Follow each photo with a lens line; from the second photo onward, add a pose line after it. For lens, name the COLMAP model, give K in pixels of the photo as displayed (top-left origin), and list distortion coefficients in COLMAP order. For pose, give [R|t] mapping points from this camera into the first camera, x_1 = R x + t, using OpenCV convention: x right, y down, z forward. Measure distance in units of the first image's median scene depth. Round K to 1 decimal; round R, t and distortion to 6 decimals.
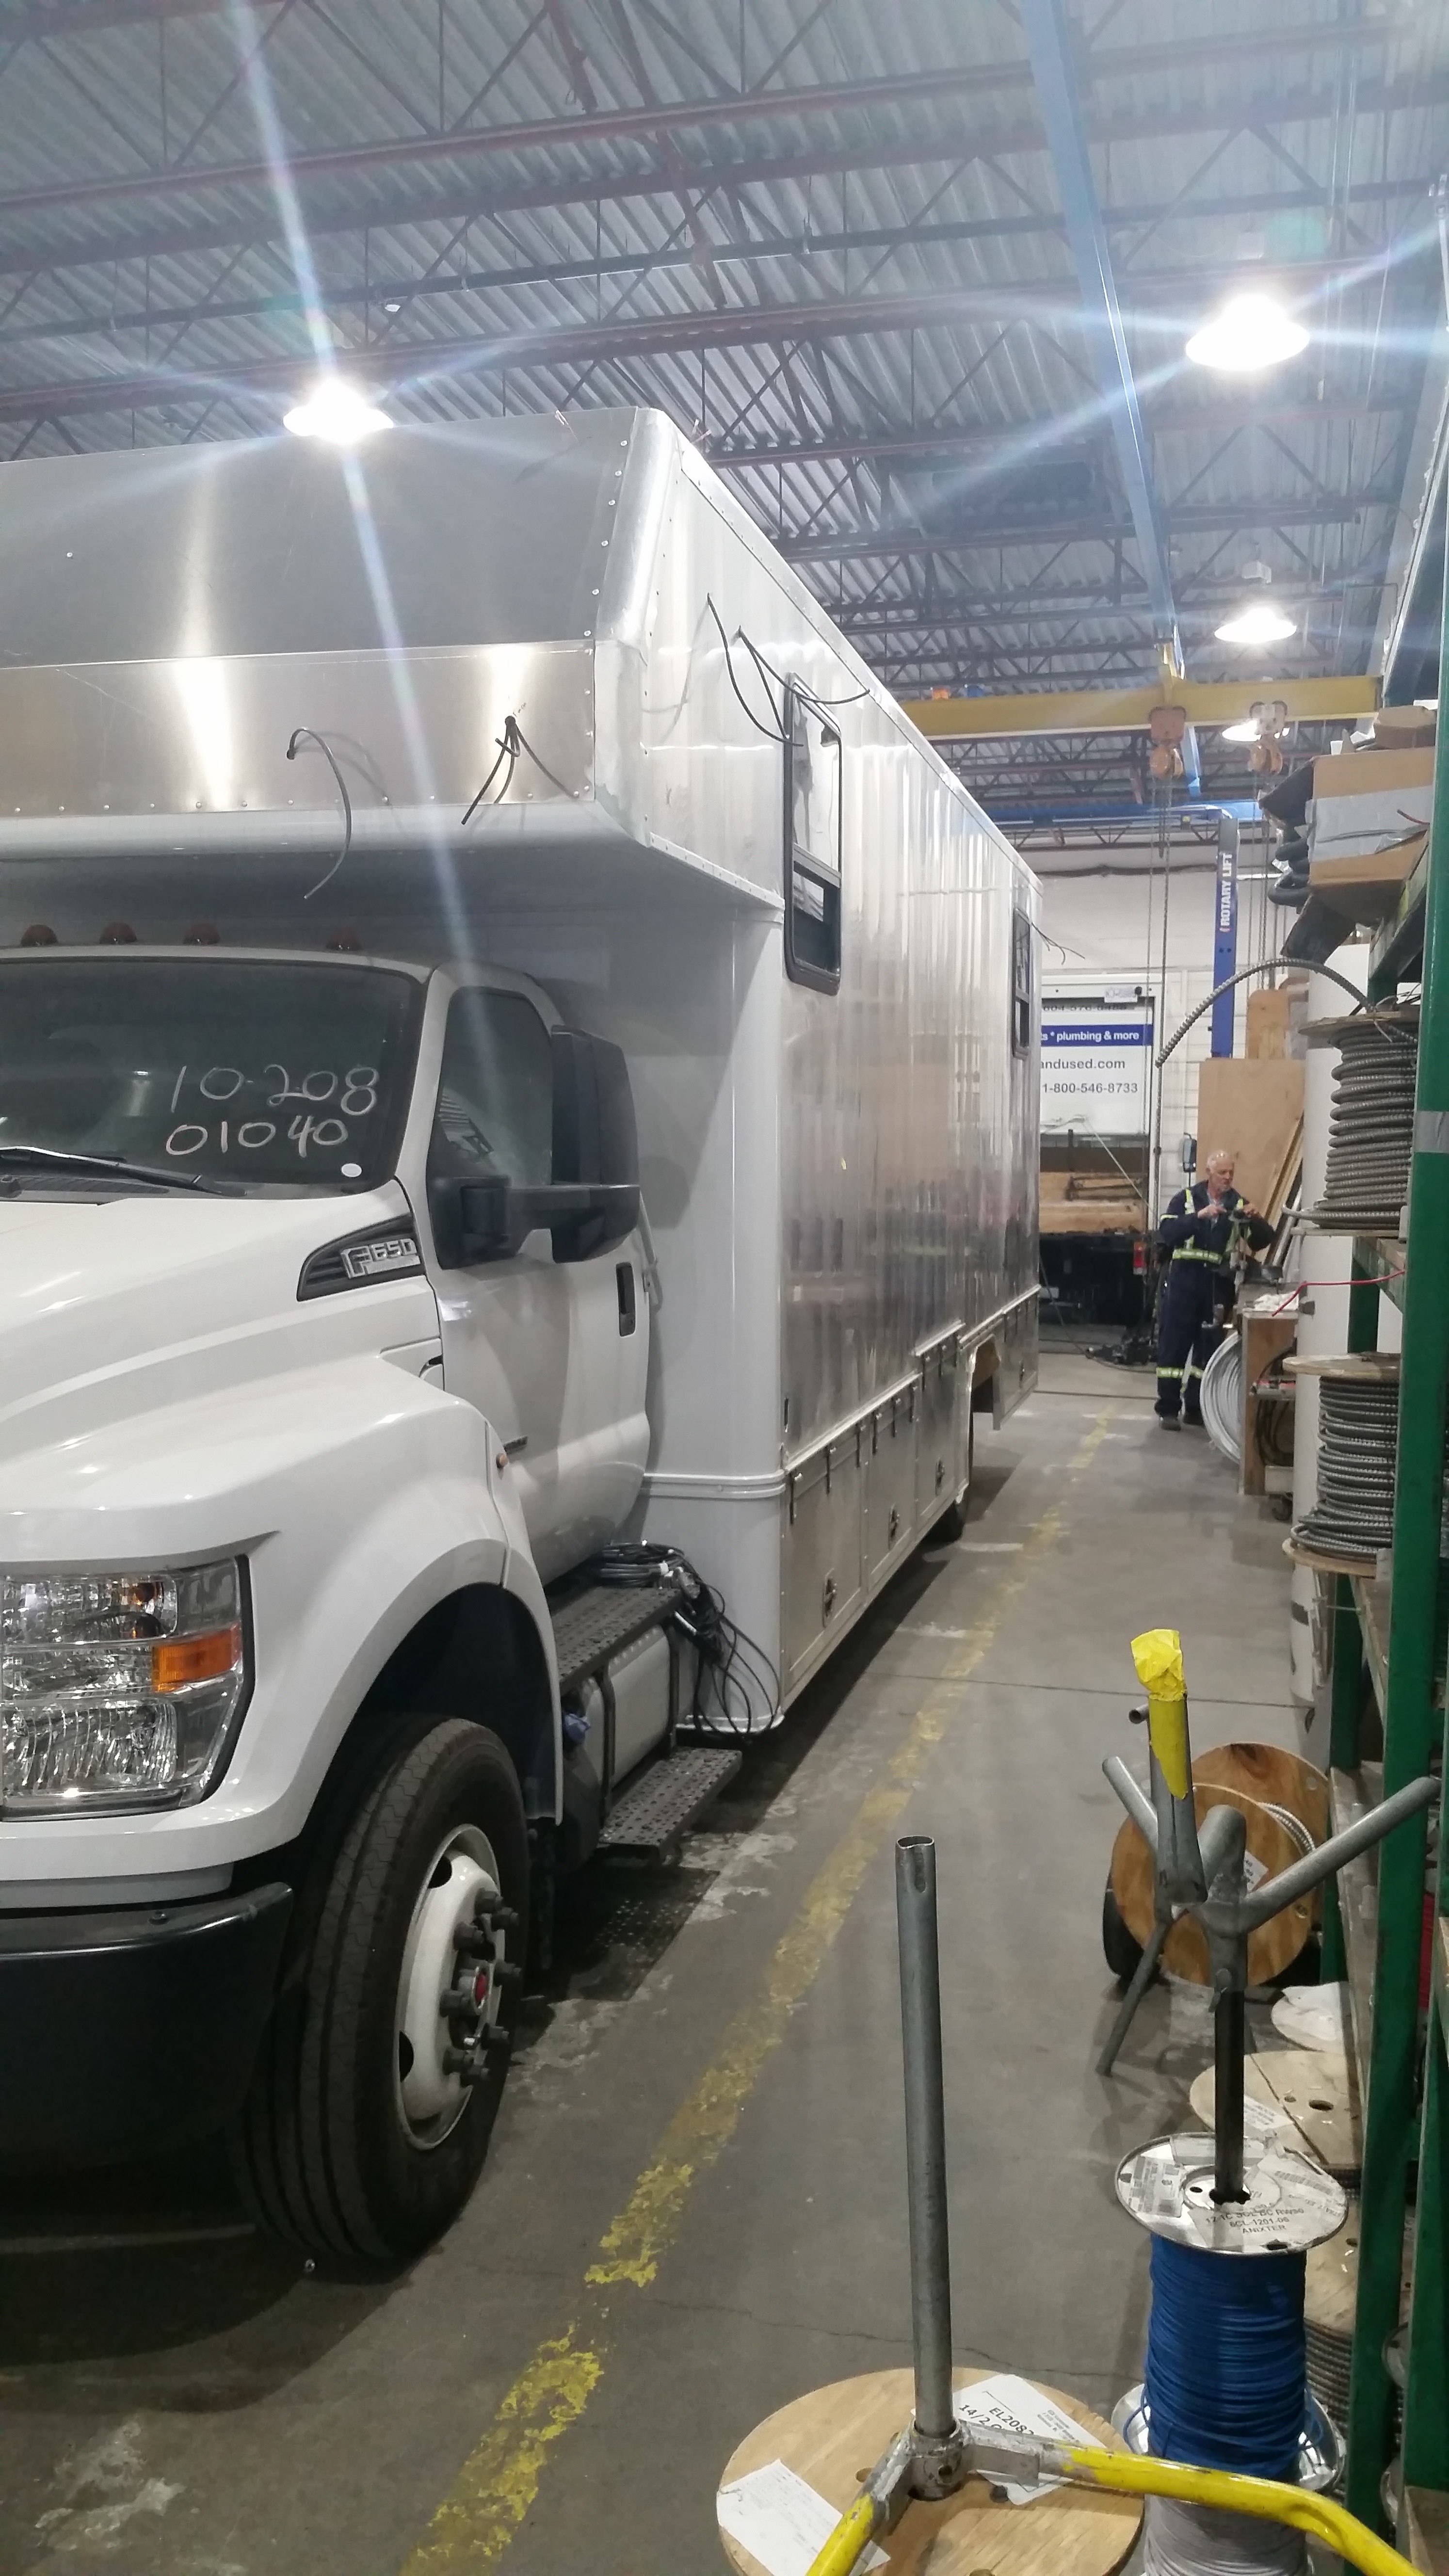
lens RADIAL K [[2126.1, 0, 715.9], [0, 2126.1, 1294.3], [0, 0, 1]] dist [0.024296, -0.003652]
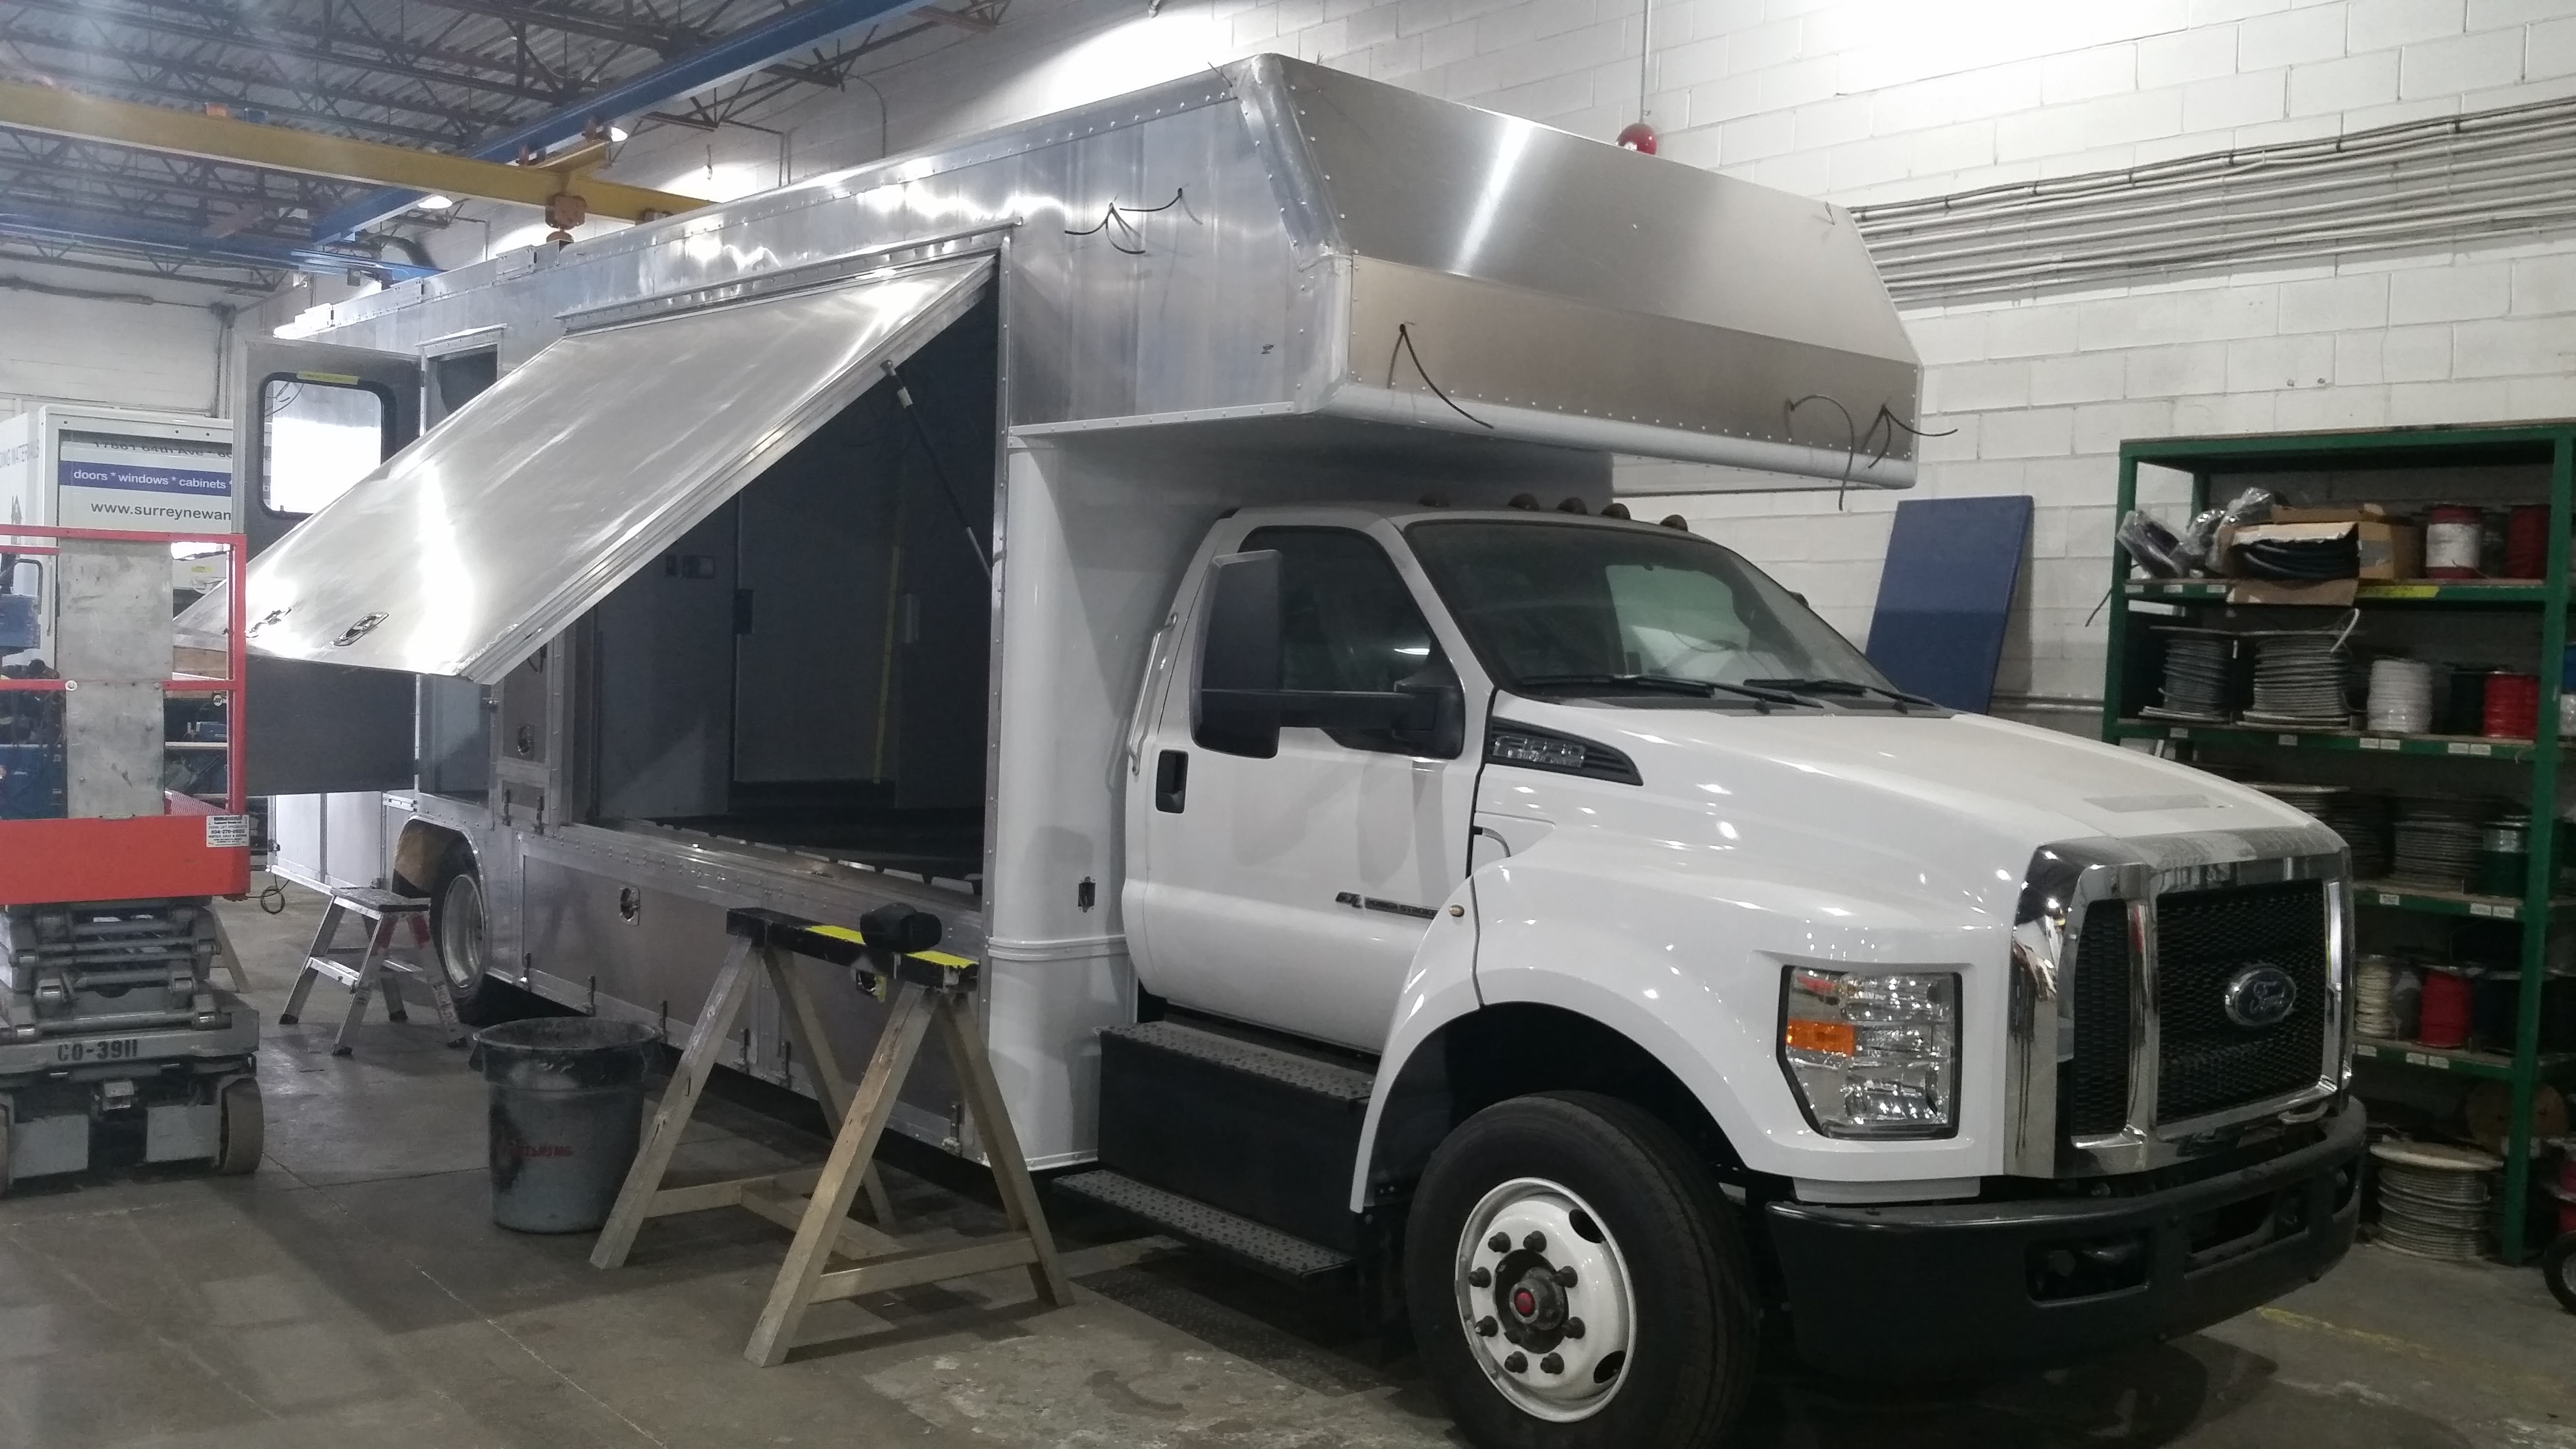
lens RADIAL K [[2126.1, 0, 1294.4], [0, 2126.1, 717.0], [0, 0, 1]] dist [0.024296, -0.003652]
pose [[0.567587, -0.016279, 0.823152, -0.649702], [0.026503, 0.999648, 0.001494, -0.020892], [-0.822887, 0.020968, 0.567819, 0.181804]]
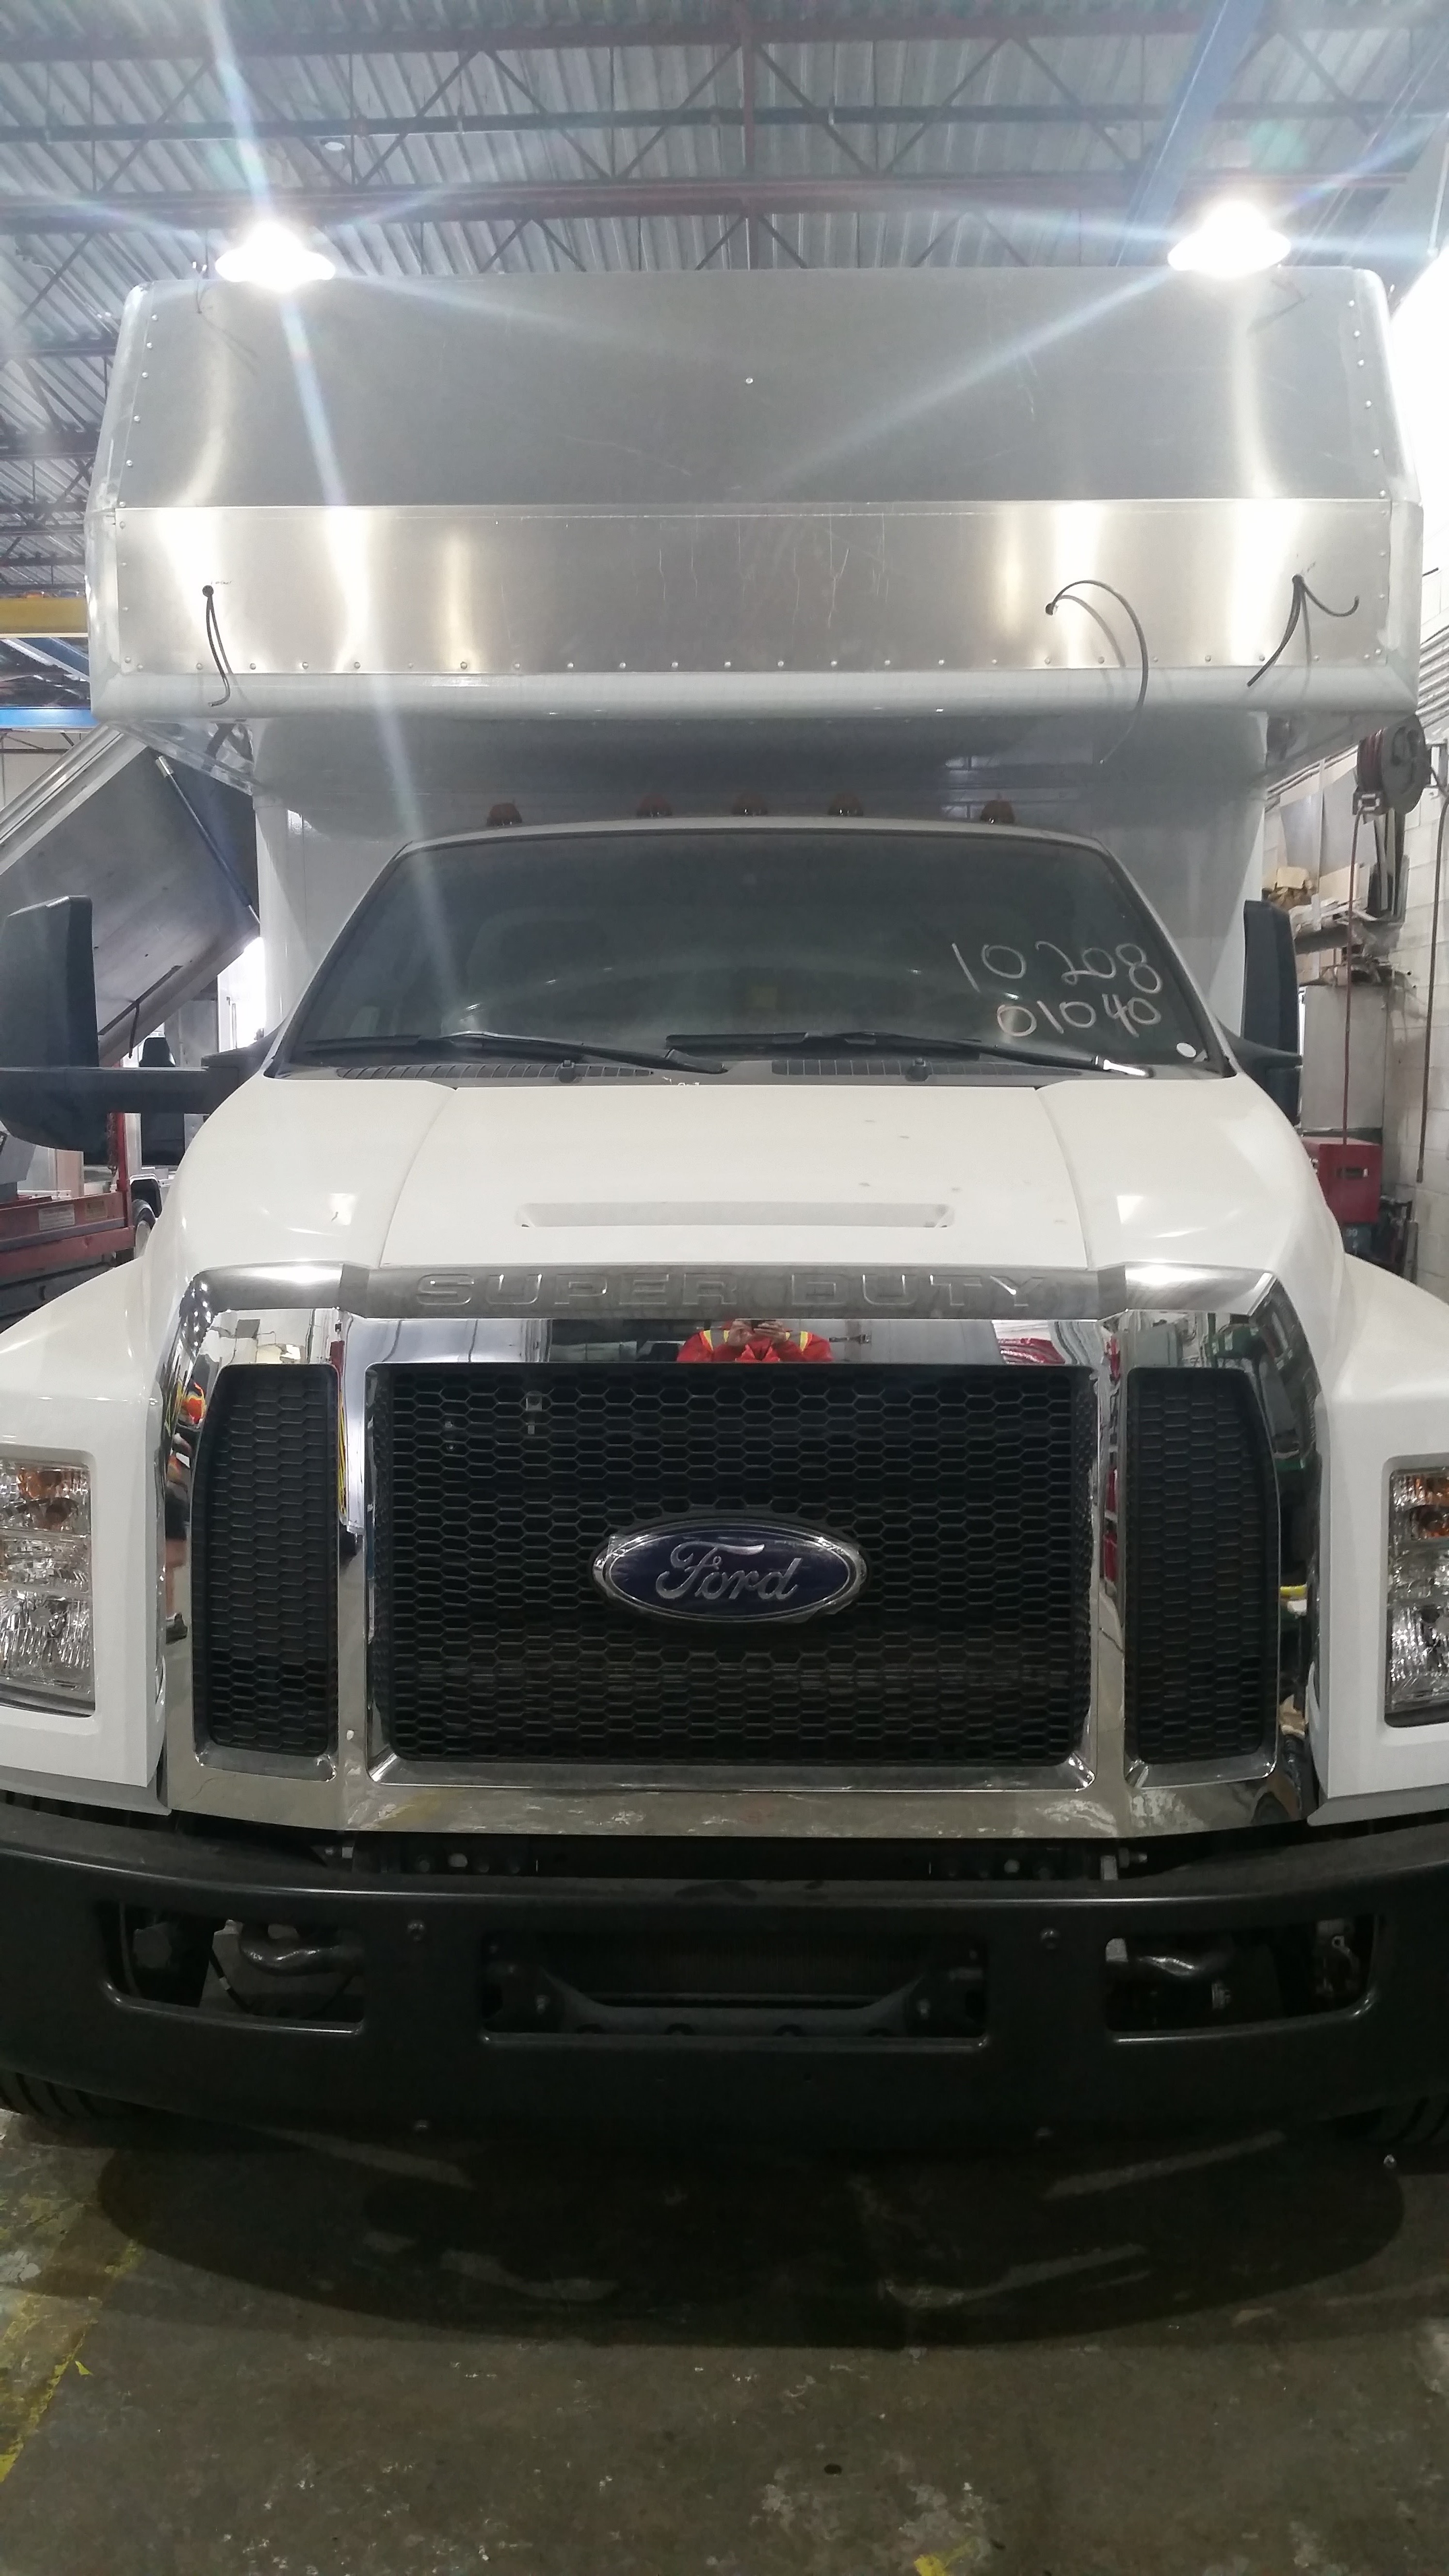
lens RADIAL K [[2126.1, 0, 723.9], [0, 2126.1, 1289.2], [0, 0, 1]] dist [0.024296, -0.003652]
pose [[0.975727, -0.035198, 0.216144, -0.224068], [0.027085, 0.998817, 0.040384, 0.001985], [-0.217310, -0.033550, 0.975526, 0.040723]]
